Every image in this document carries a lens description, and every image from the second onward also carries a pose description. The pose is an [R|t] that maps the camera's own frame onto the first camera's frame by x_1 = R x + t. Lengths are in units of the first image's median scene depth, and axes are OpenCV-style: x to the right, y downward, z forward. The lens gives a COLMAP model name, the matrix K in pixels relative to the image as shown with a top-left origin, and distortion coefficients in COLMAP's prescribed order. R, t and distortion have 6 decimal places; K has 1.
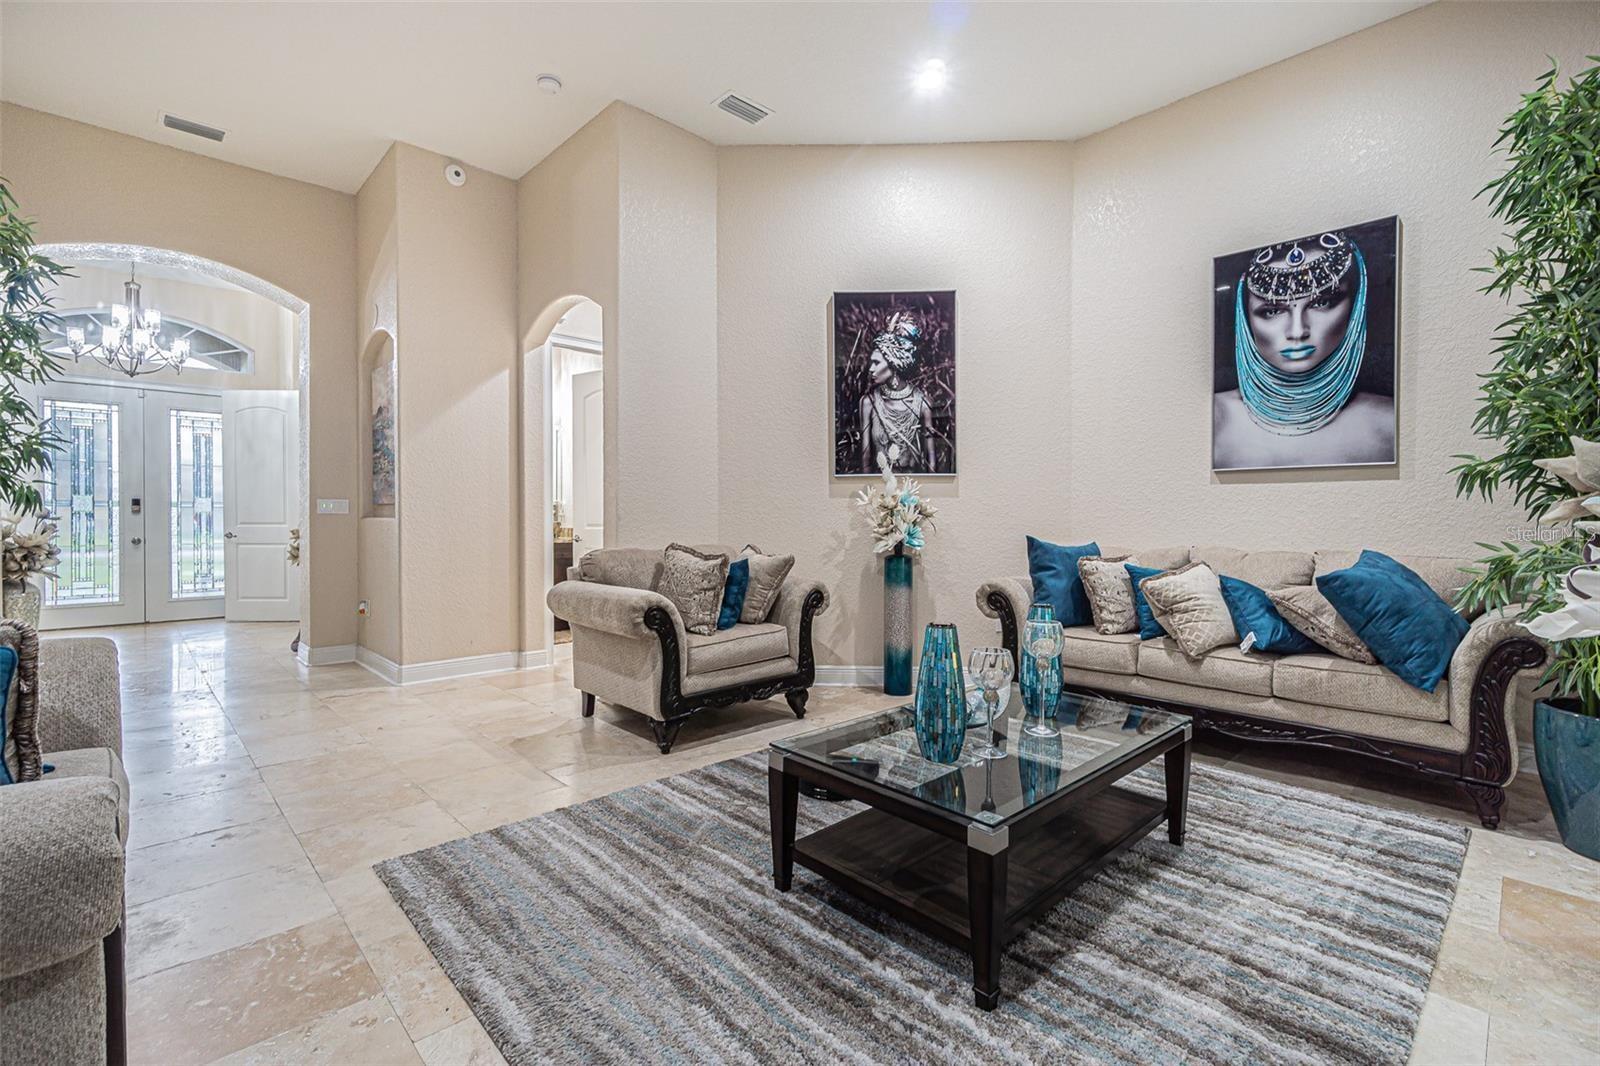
lens RADIAL K [[689.7, 0, 794.4], [0, 689.7, 528.7], [0, 0, 1]] dist [-0.009901, 0.002883]
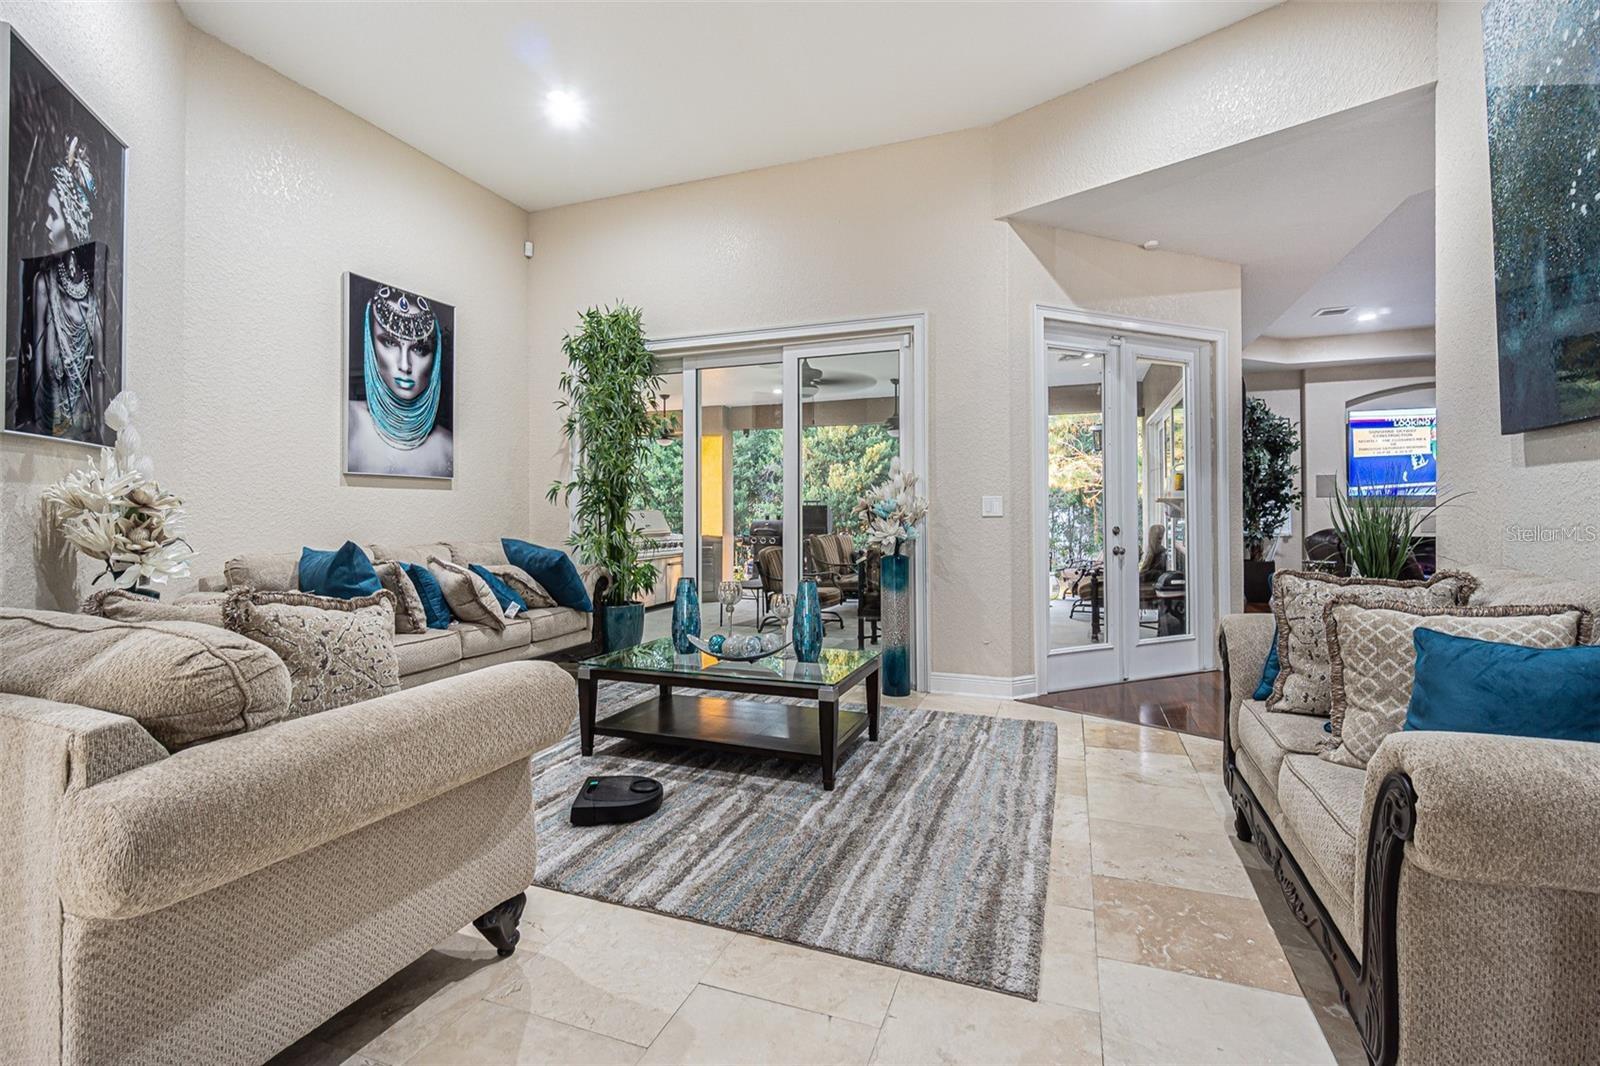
lens RADIAL K [[689.7, 0, 791.8], [0, 689.7, 501.3], [0, 0, 1]] dist [-0.009901, 0.002883]
pose [[-0.395410, 0.015155, 0.918380, -0.686111], [0.018252, 0.999796, -0.008640, -0.021882], [-0.918323, 0.013346, -0.395606, 0.877178]]
